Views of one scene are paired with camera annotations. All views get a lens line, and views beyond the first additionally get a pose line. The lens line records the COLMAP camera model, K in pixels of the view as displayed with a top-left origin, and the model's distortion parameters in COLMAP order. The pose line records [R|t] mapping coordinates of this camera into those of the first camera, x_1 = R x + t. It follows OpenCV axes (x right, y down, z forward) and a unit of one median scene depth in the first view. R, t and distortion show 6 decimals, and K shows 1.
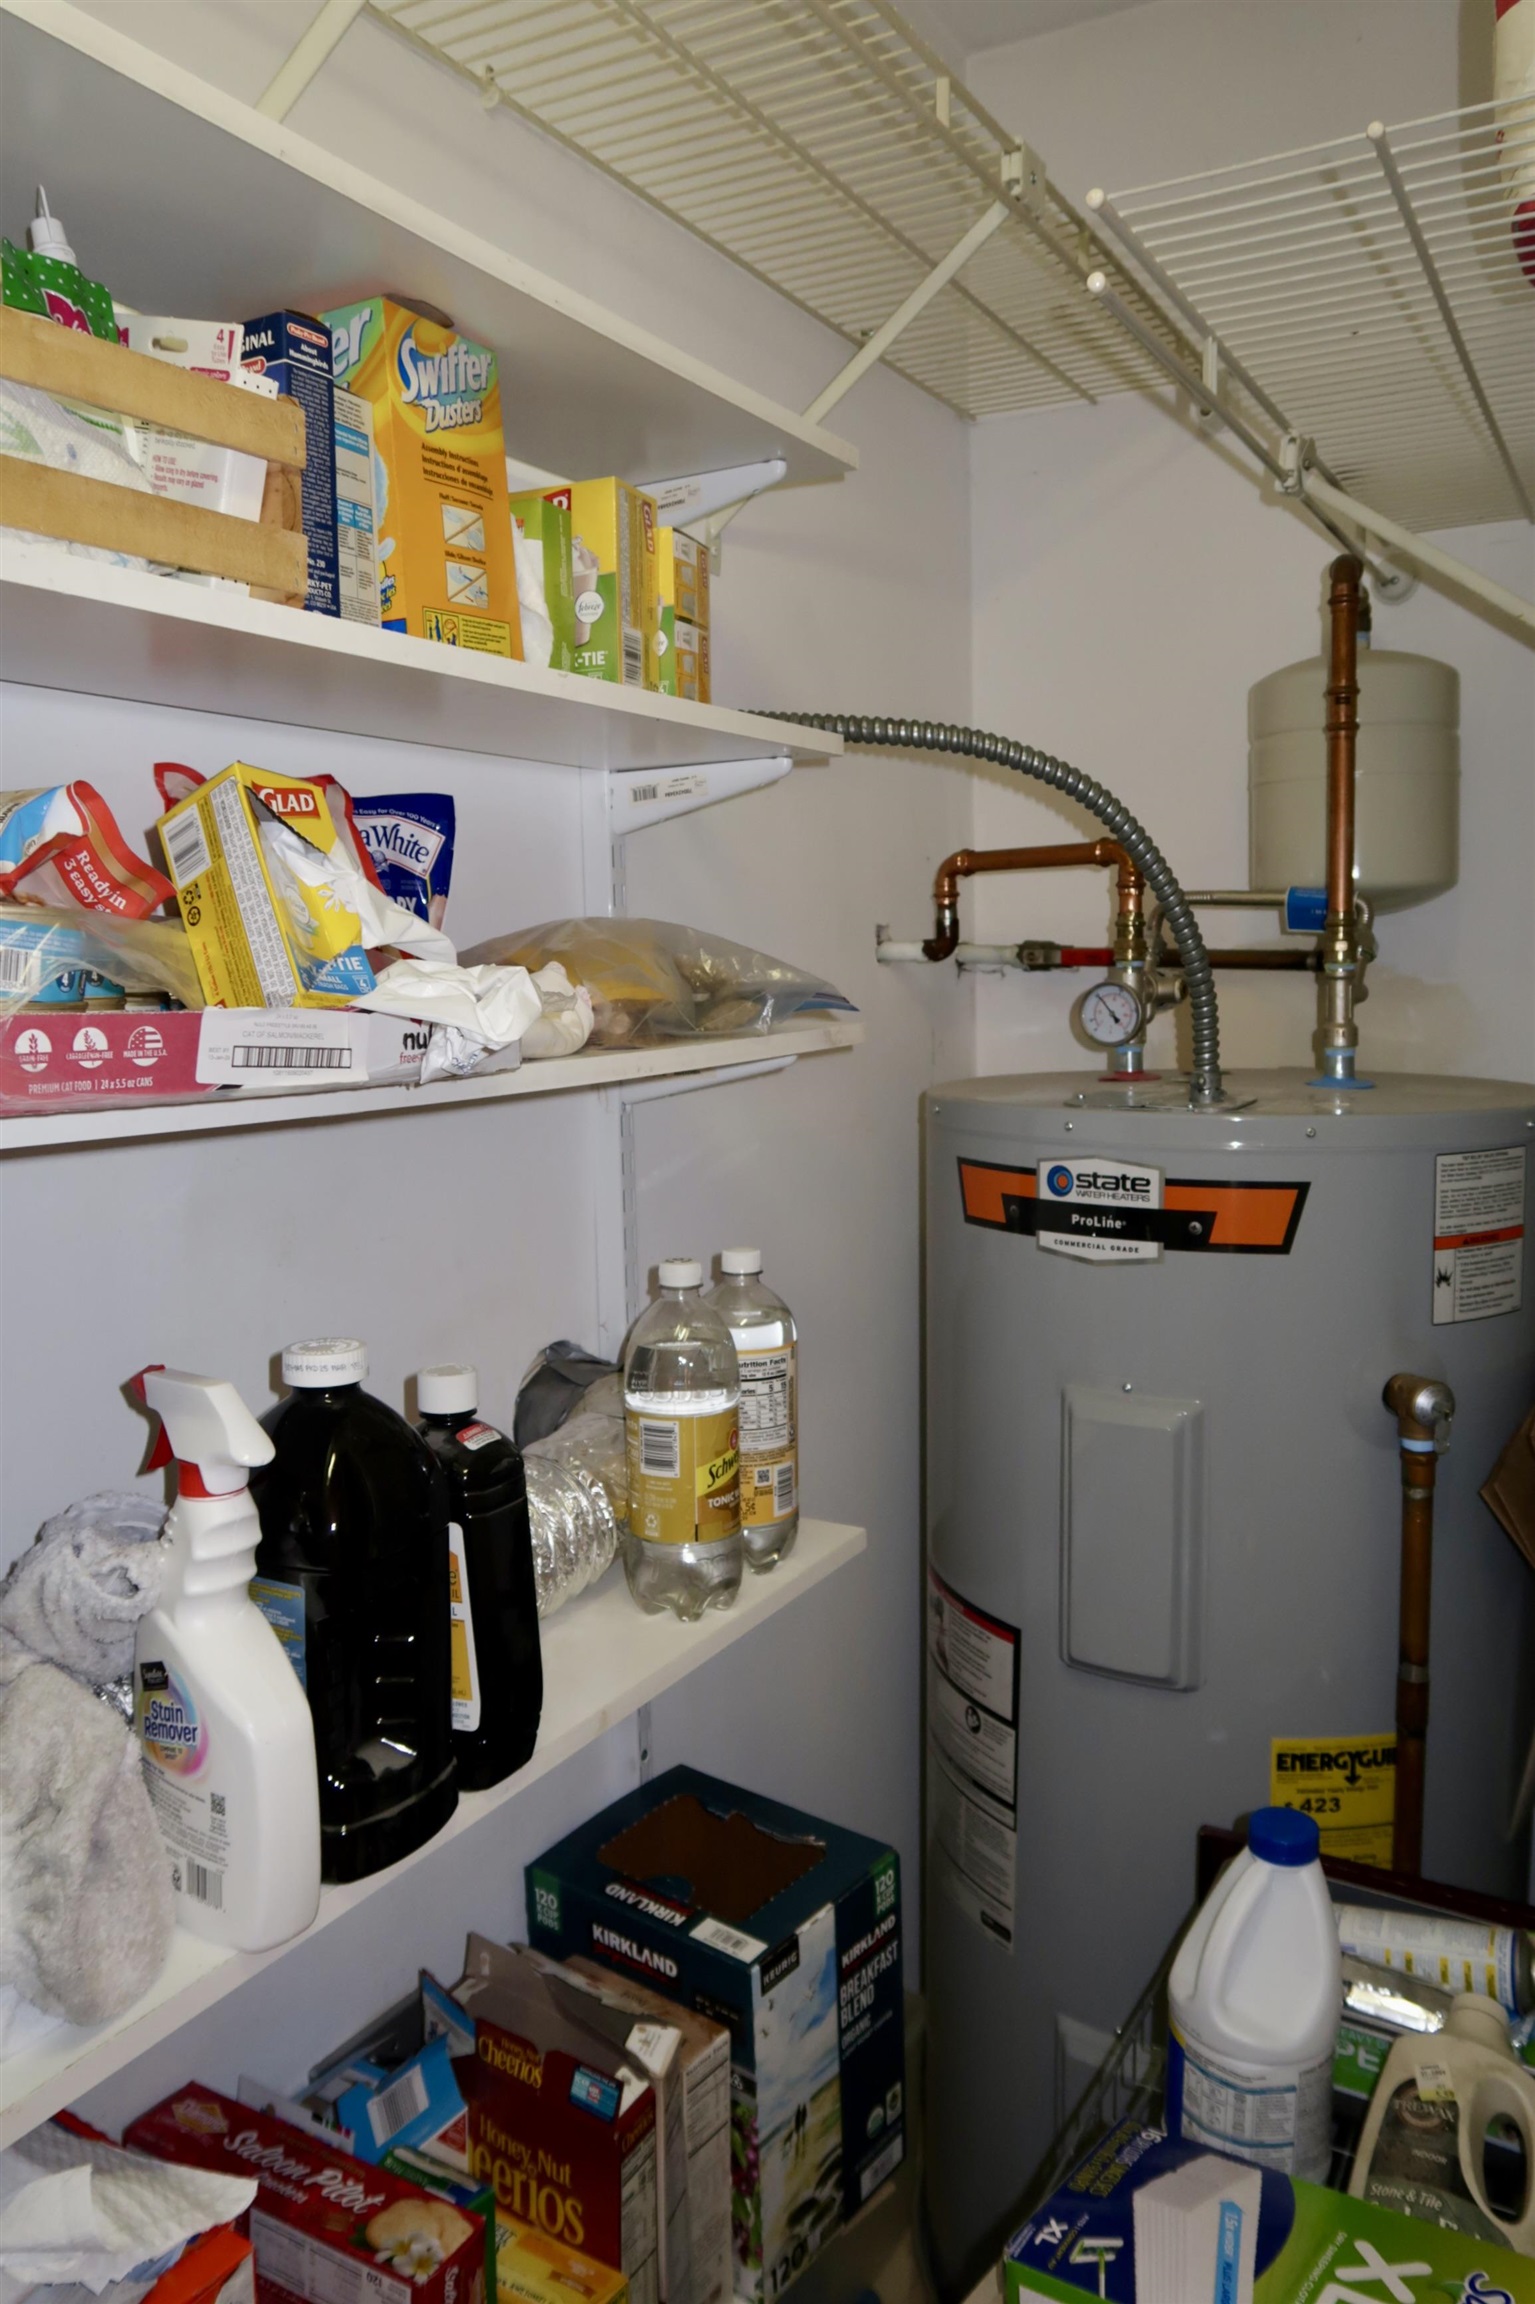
lens RADIAL K [[1597.4, 0, 771.6], [0, 1597.4, 1137.4], [0, 0, 1]] dist [-0.025504, 0.000902]
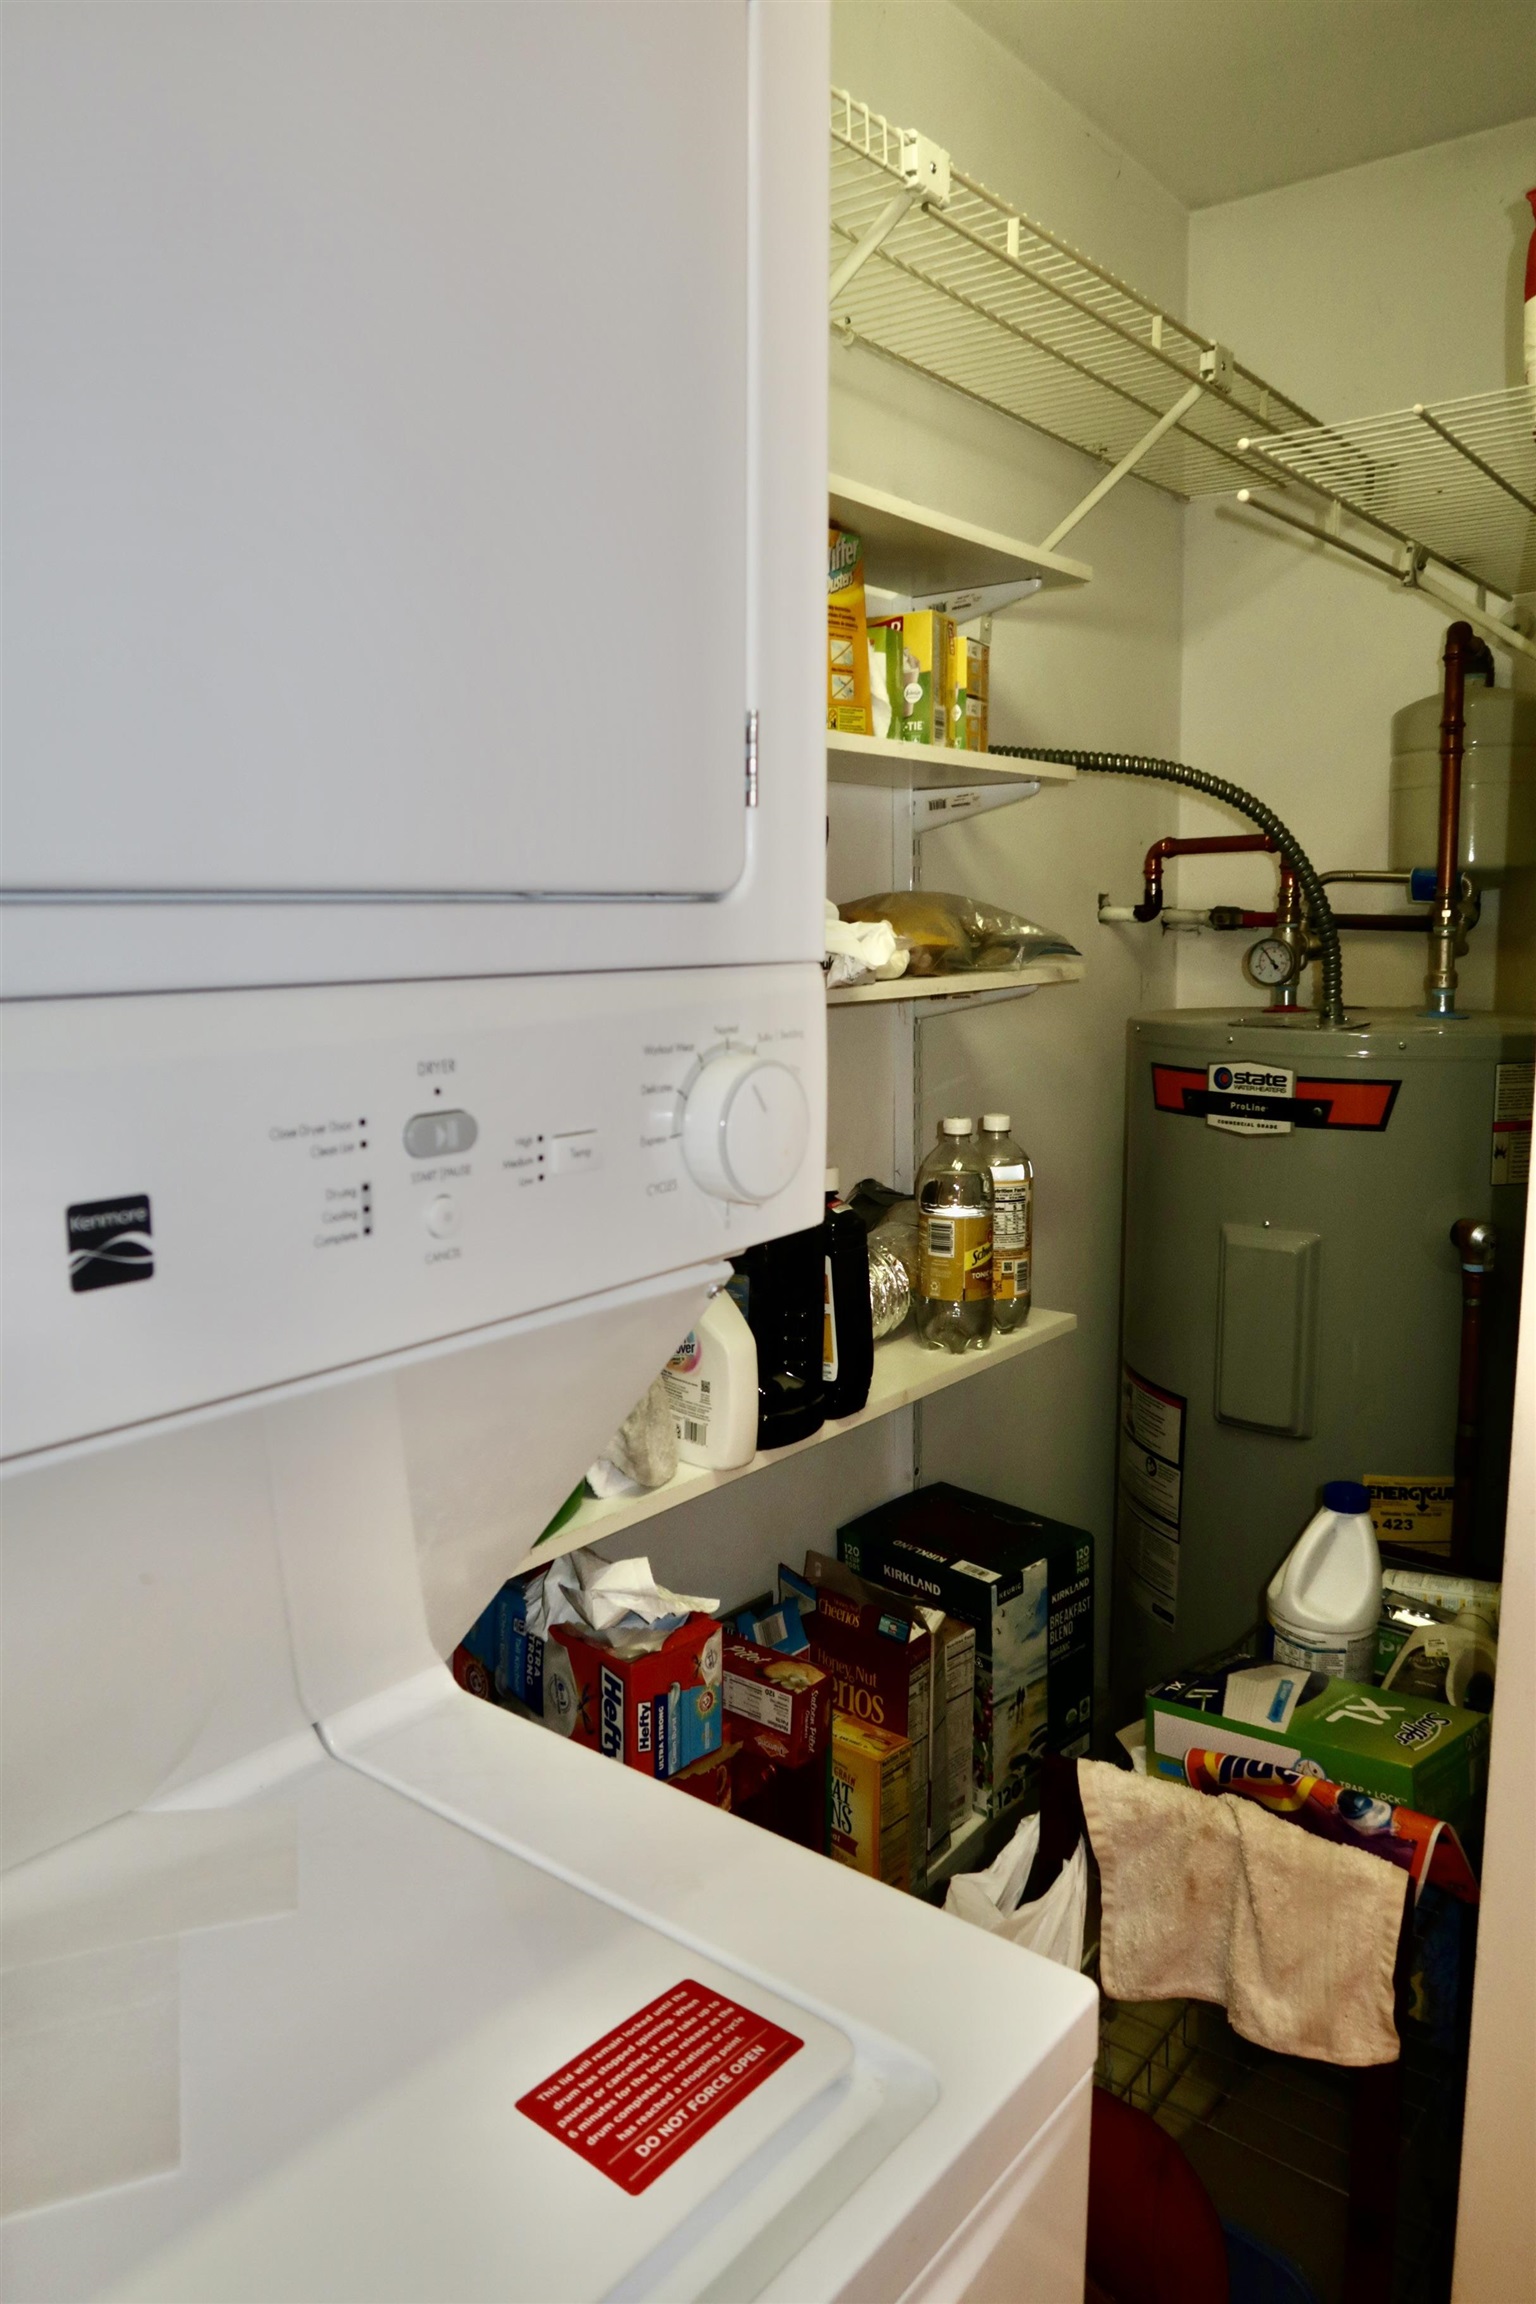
lens RADIAL K [[1597.4, 0, 772.1], [0, 1597.4, 1137.4], [0, 0, 1]] dist [-0.025504, 0.000902]
pose [[0.989891, 0.027155, -0.139204, -0.018883], [-0.023486, 0.999334, 0.027936, 0.054667], [0.139870, -0.024385, 0.989870, -0.504451]]
